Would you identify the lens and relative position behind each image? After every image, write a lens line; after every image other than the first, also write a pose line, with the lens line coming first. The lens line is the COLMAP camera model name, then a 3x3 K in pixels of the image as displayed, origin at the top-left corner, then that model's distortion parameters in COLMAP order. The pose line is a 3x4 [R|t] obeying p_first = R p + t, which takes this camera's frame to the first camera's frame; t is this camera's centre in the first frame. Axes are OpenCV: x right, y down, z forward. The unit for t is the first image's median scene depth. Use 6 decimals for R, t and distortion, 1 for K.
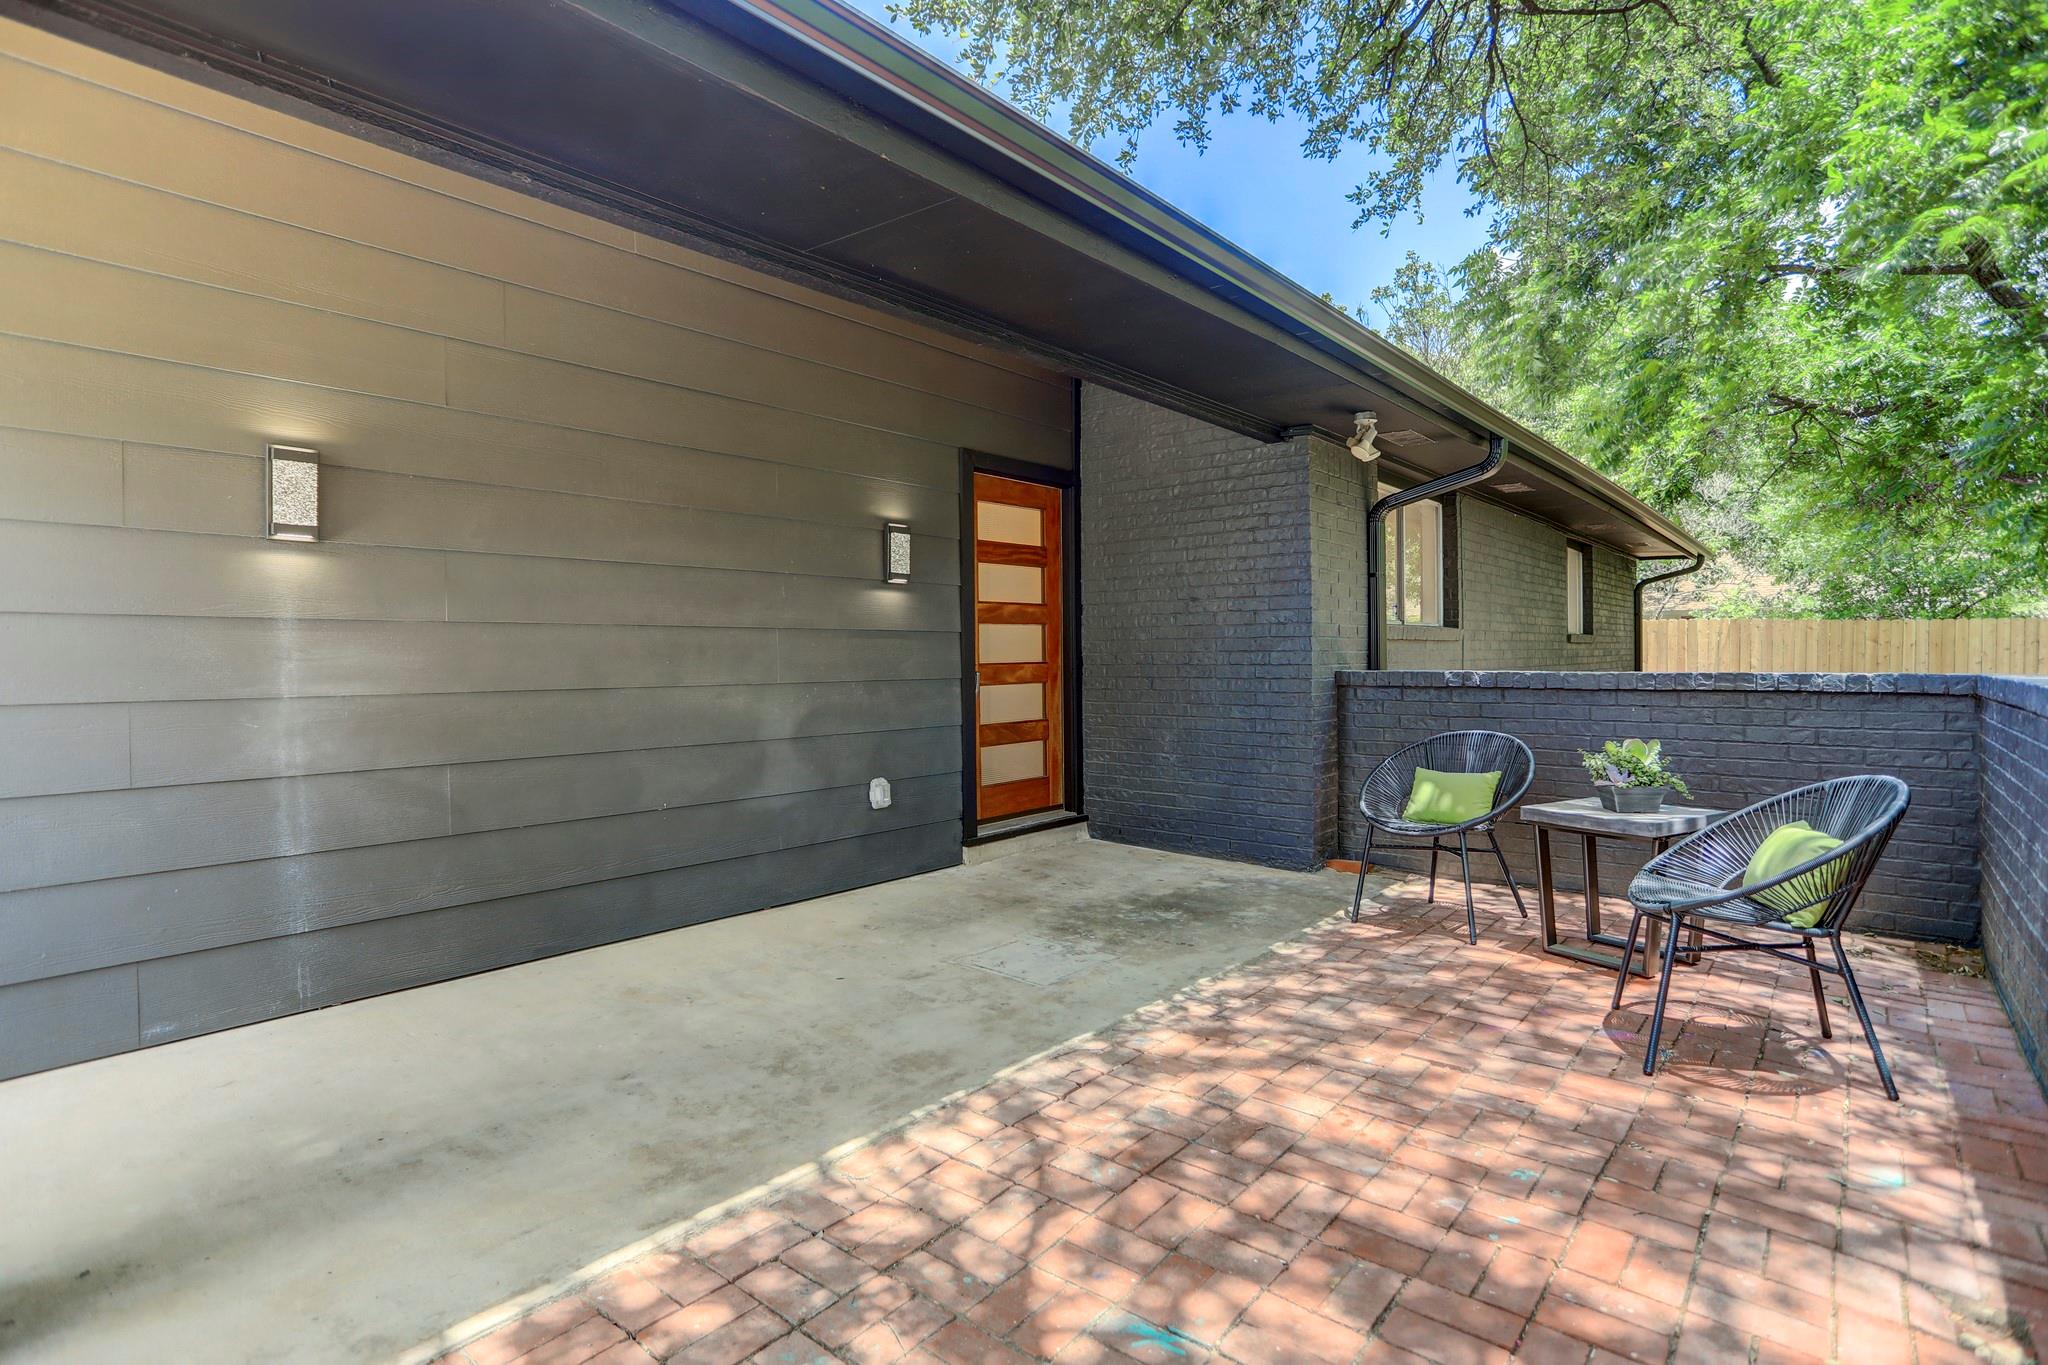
lens RADIAL K [[1008.9, 0, 1019.8], [0, 1008.9, 677.9], [0, 0, 1]] dist [-0.032558, 0.009419]
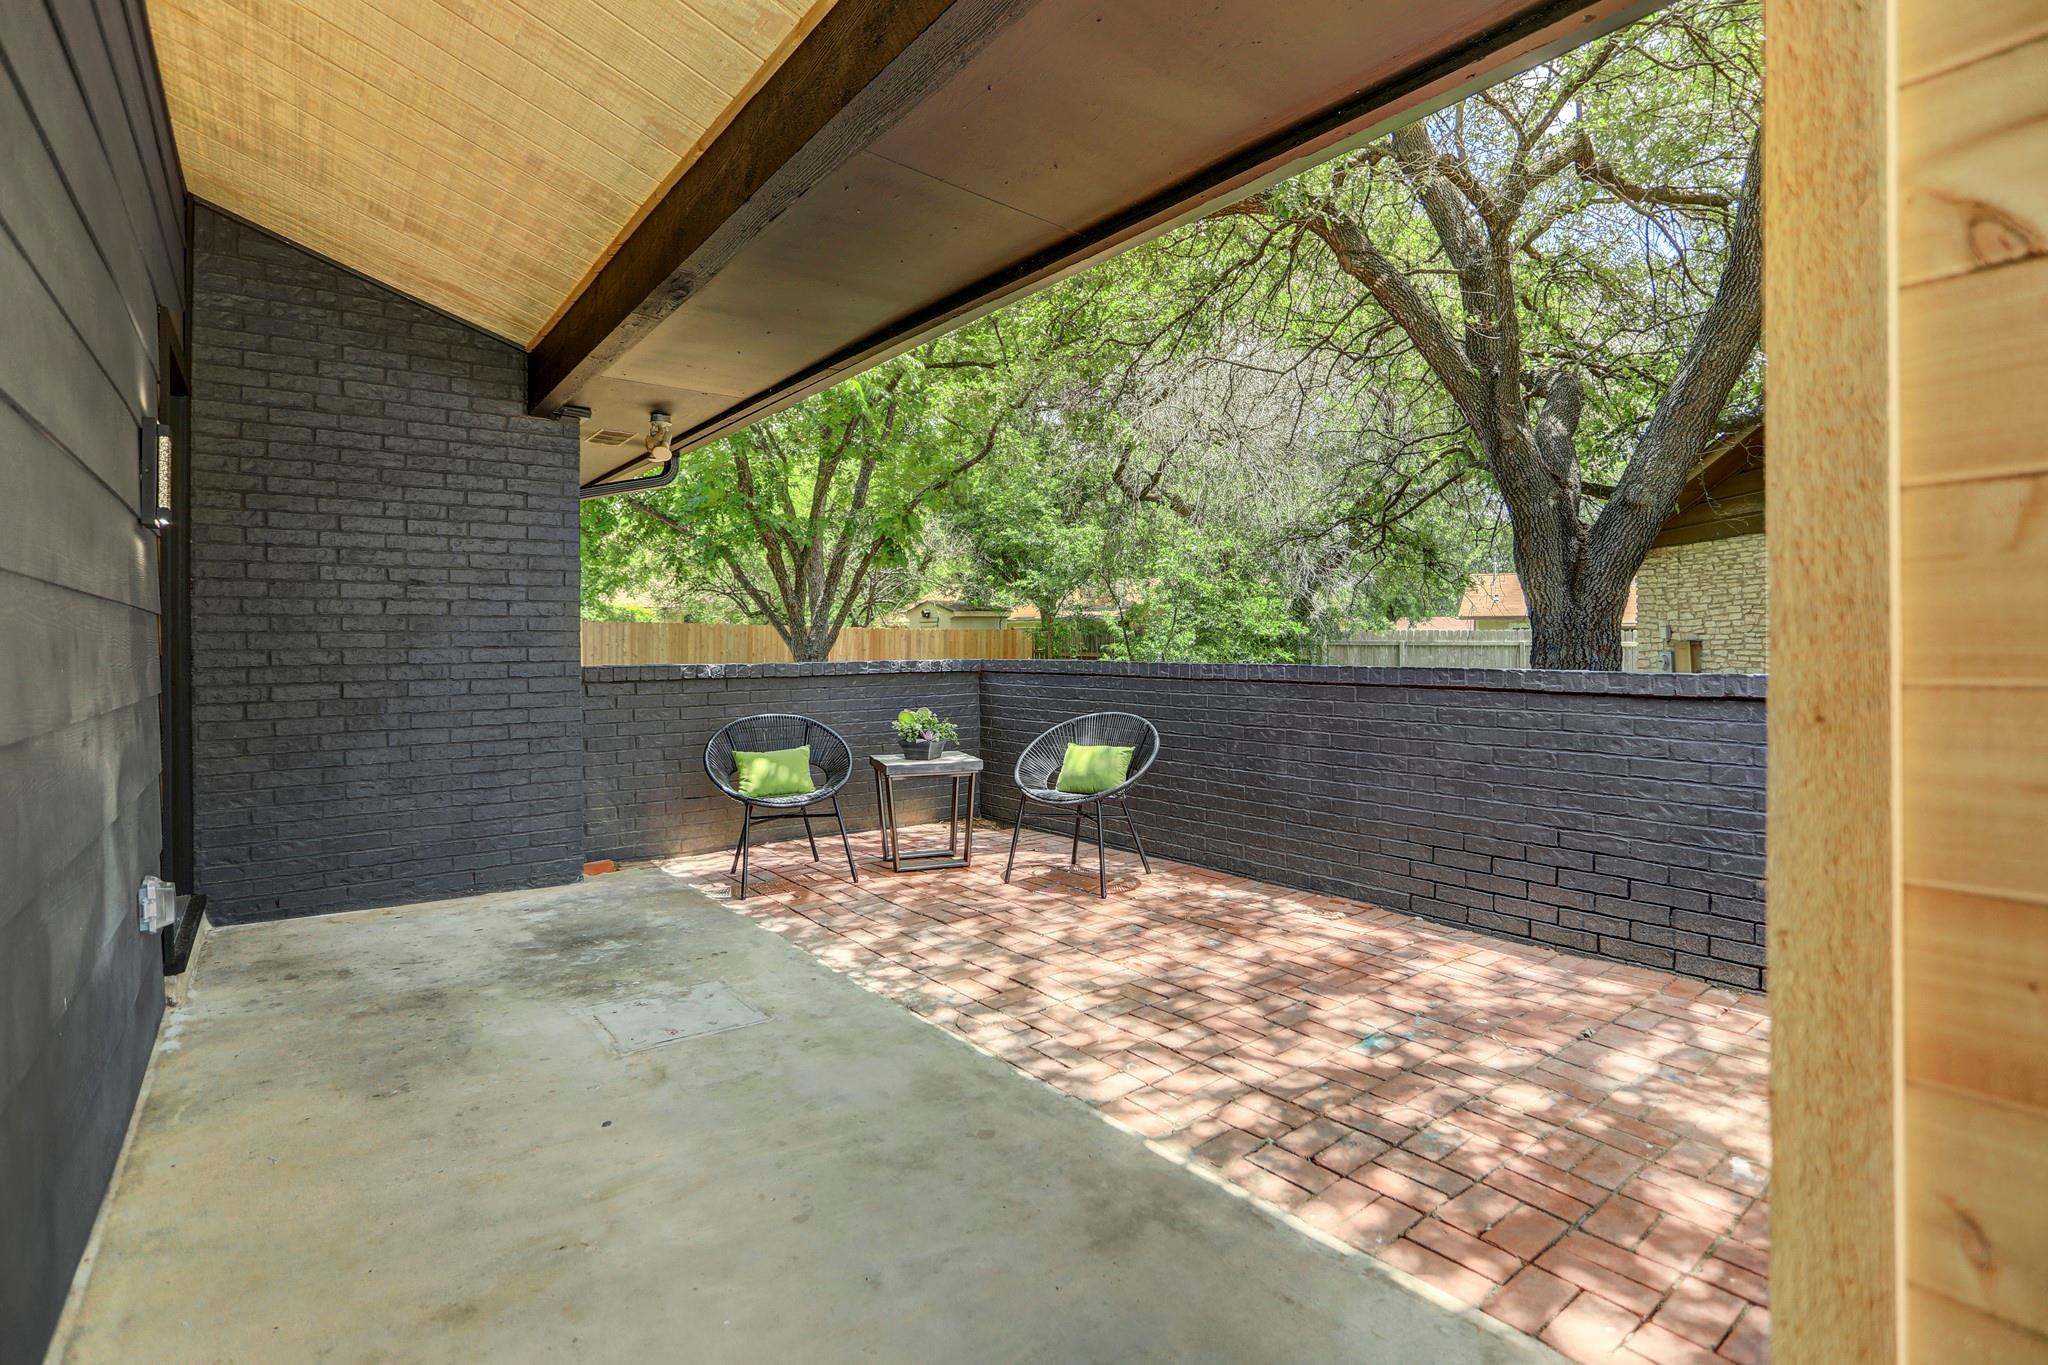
lens RADIAL K [[1008.9, 0, 1020.3], [0, 1008.9, 660.1], [0, 0, 1]] dist [-0.032558, 0.009419]
pose [[0.187876, -0.014120, 0.982091, -1.077256], [0.026691, 0.999601, 0.009266, -0.022889], [-0.981830, 0.024472, 0.188177, 0.799582]]
